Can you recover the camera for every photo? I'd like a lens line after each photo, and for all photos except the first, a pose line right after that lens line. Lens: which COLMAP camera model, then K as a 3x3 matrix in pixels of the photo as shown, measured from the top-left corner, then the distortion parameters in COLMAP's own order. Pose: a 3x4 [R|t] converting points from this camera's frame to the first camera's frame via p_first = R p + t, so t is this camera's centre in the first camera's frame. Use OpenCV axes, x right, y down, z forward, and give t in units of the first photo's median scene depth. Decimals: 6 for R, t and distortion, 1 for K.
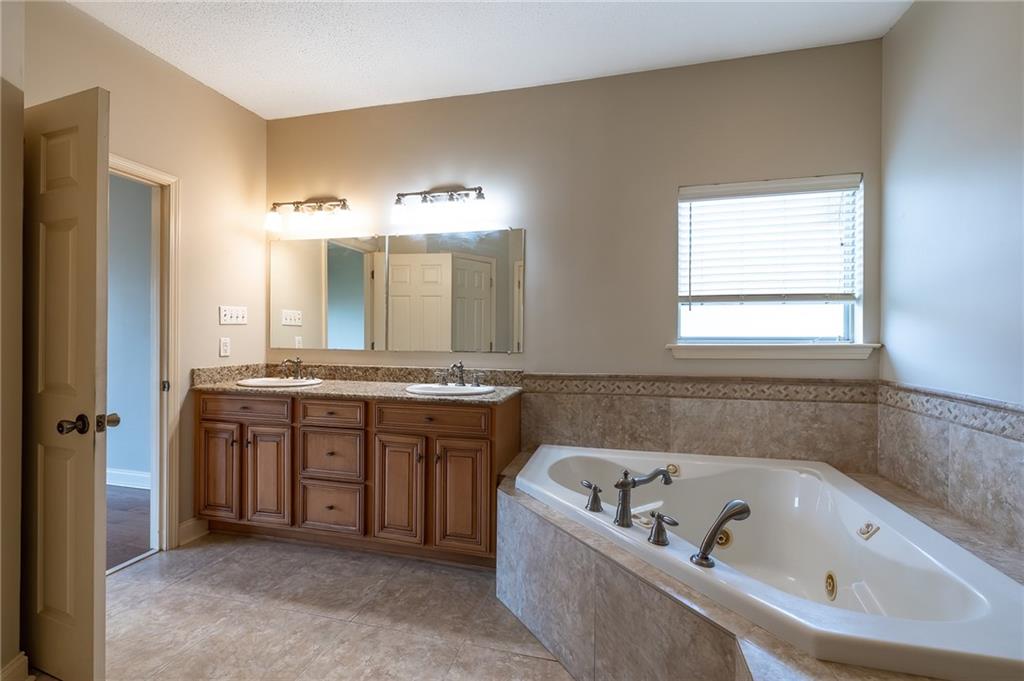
lens RADIAL K [[432.6, 0, 508.2], [0, 432.6, 336.4], [0, 0, 1]] dist [0.002507, 0.000248]
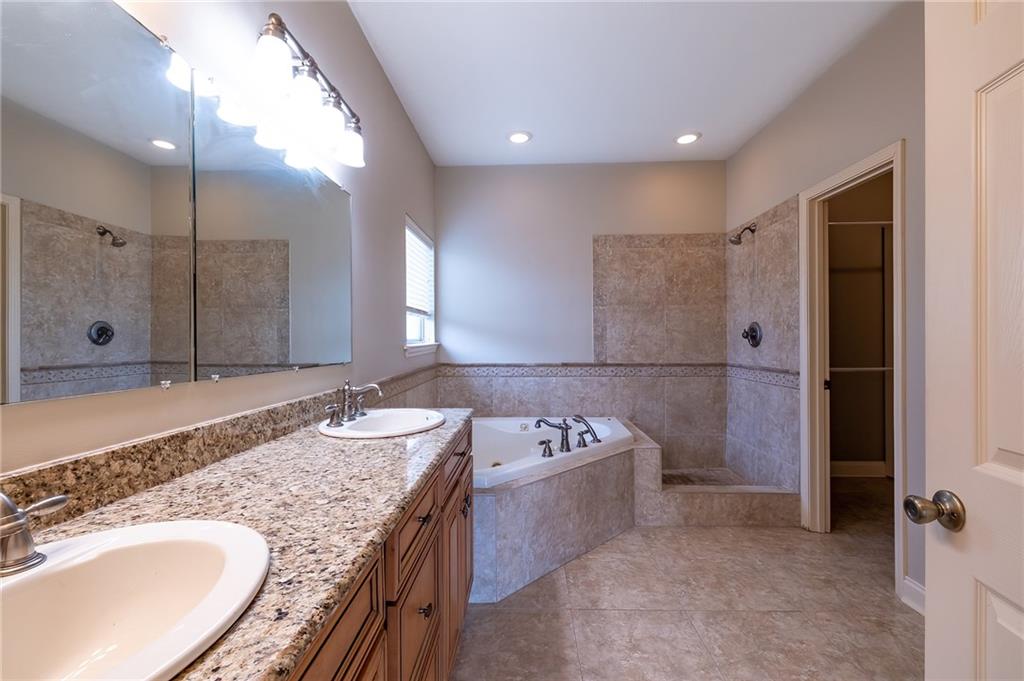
lens RADIAL K [[432.6, 0, 507.9], [0, 432.6, 339.0], [0, 0, 1]] dist [0.002507, 0.000248]
pose [[-0.202115, -0.003919, 0.979354, -0.941144], [0.005145, 0.999974, 0.005063, -0.006029], [-0.979348, 0.006063, -0.202089, 1.102858]]
